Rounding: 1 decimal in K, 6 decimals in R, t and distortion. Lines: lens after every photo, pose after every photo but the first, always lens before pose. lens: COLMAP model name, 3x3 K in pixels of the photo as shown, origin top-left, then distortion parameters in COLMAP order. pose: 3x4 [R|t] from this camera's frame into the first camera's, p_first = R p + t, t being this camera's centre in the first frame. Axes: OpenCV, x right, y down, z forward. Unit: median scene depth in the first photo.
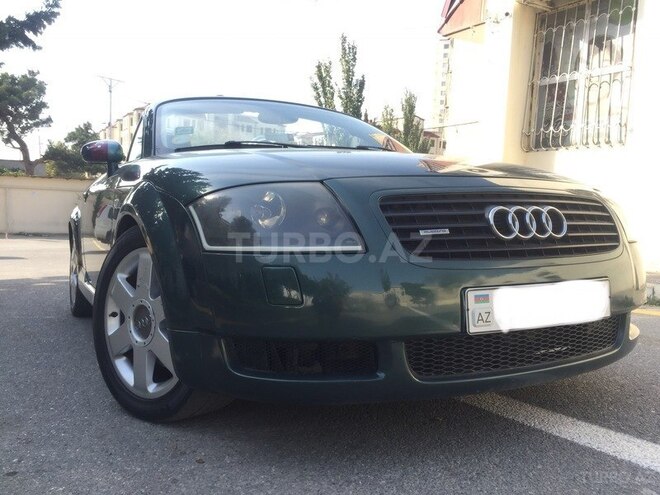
lens RADIAL K [[569.6, 0, 330.0], [0, 569.6, 247.5], [0, 0, 1]] dist [0.066295, -0.102258]
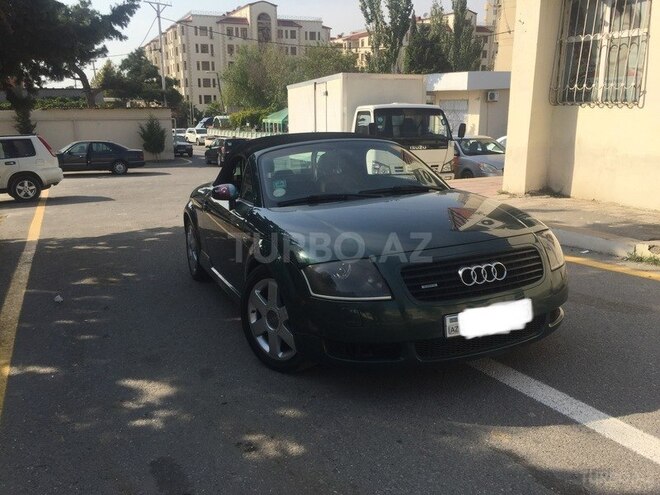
lens RADIAL K [[569.6, 0, 330.0], [0, 569.6, 247.5], [0, 0, 1]] dist [0.066295, -0.102258]
pose [[0.995492, -0.026139, -0.091173, 0.005945], [0.040751, 0.985901, 0.162293, -0.103861], [0.085645, -0.165277, 0.982521, -0.195485]]
